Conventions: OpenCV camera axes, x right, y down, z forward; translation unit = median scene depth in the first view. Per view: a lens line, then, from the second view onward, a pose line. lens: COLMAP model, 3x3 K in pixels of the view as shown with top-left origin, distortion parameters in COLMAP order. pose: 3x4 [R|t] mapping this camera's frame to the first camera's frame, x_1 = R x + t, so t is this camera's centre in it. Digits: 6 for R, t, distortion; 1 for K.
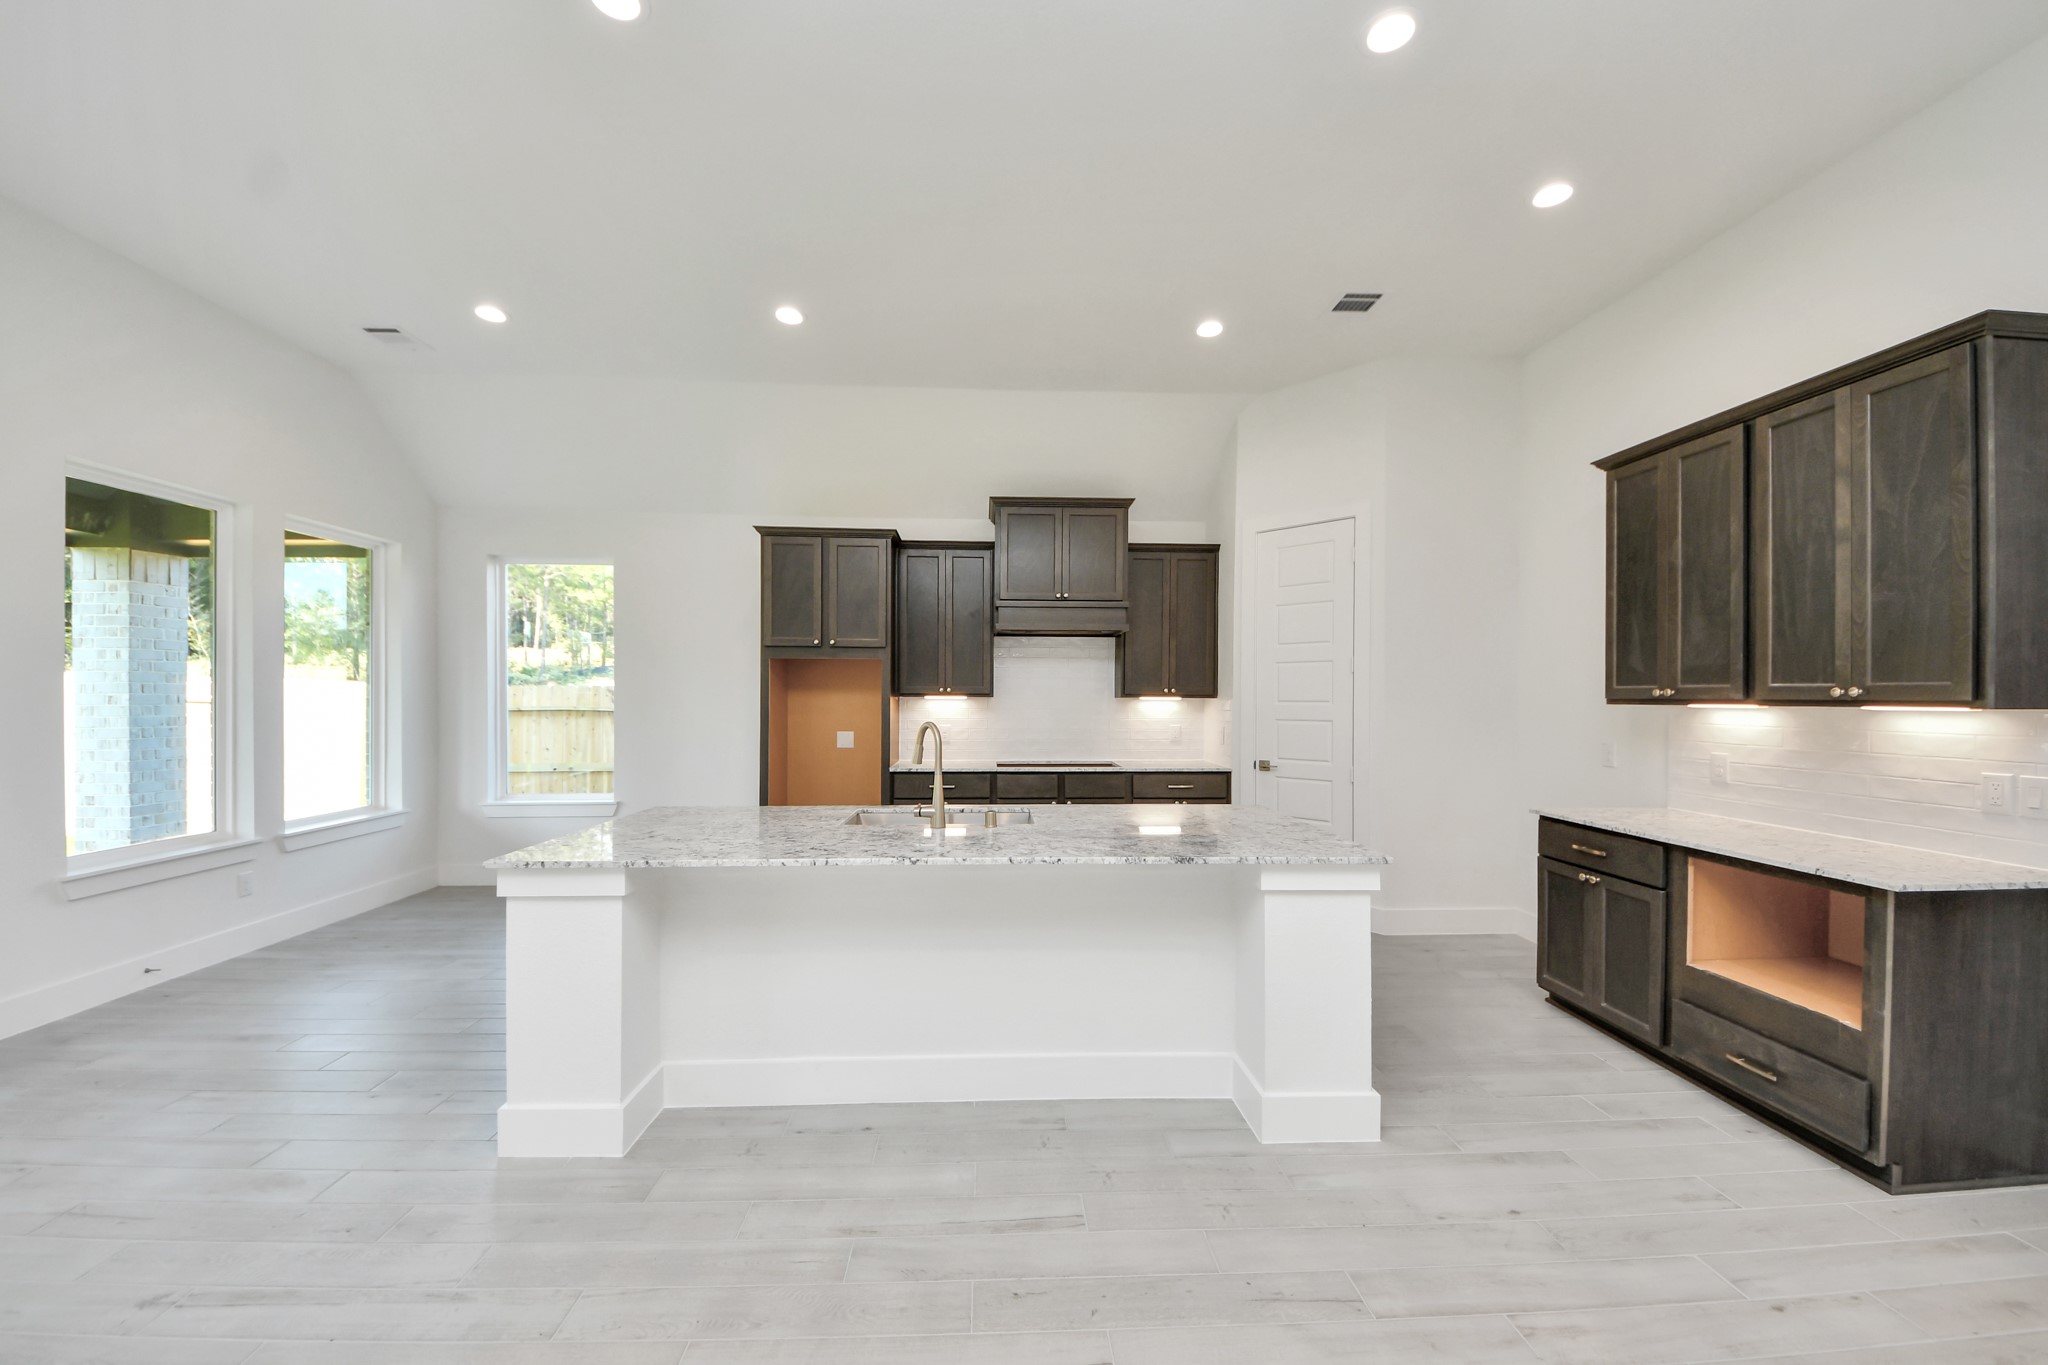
lens RADIAL K [[756.1, 0, 1037.0], [0, 756.1, 698.6], [0, 0, 1]] dist [-0.004148, -0.003687]
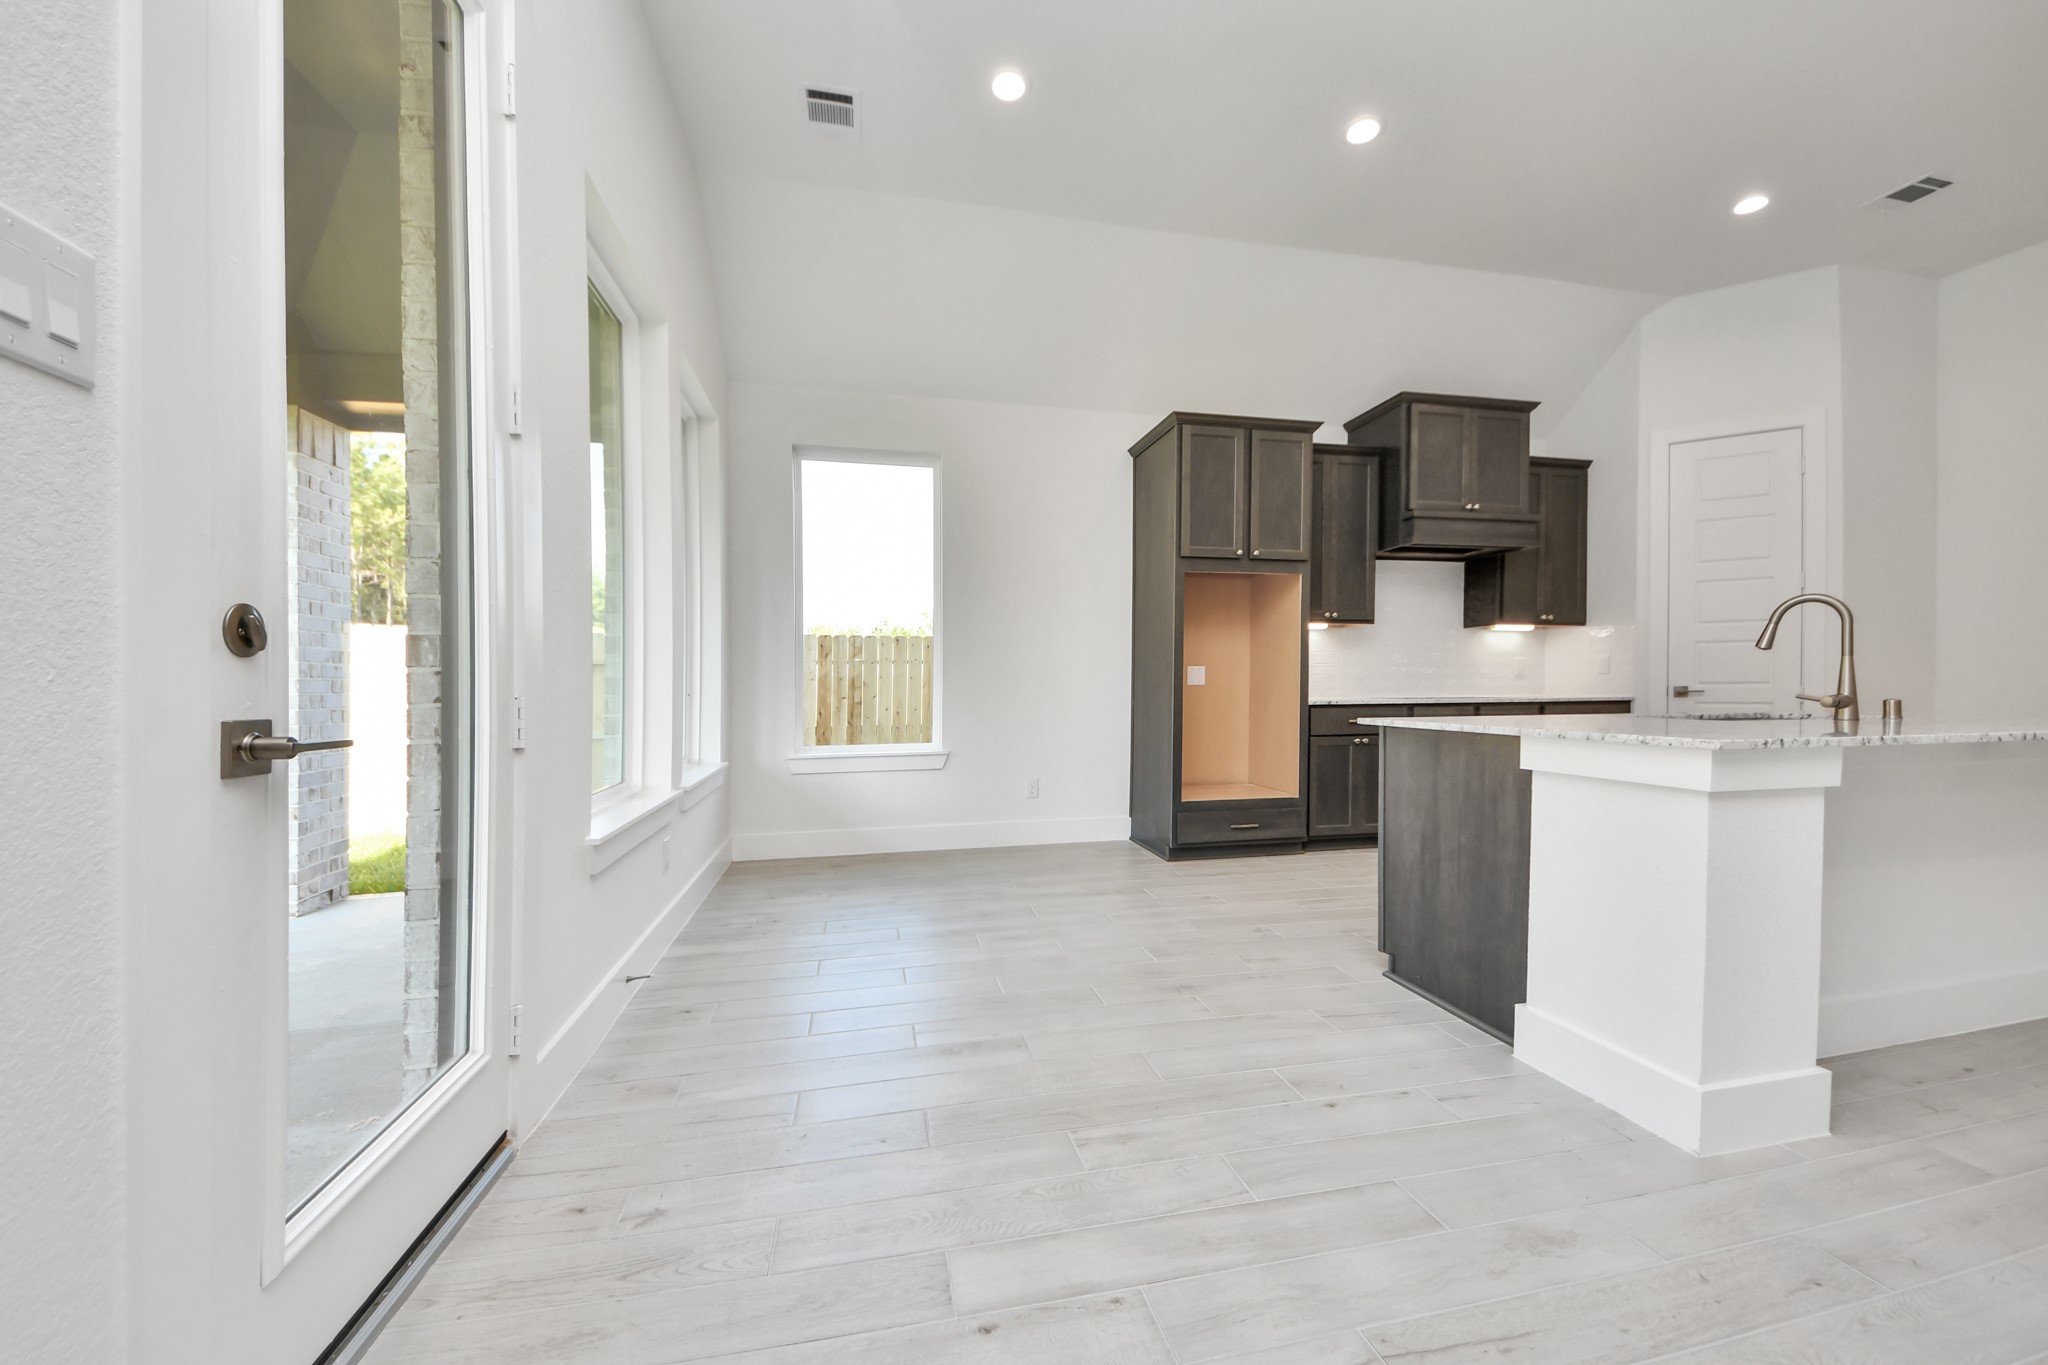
lens RADIAL K [[756.1, 0, 1026.0], [0, 756.1, 692.5], [0, 0, 1]] dist [-0.004148, -0.003687]
pose [[0.986262, -0.016180, 0.164393, -0.638967], [0.013977, 0.999796, 0.014547, 0.064842], [-0.164595, -0.012049, 0.986288, 0.180239]]
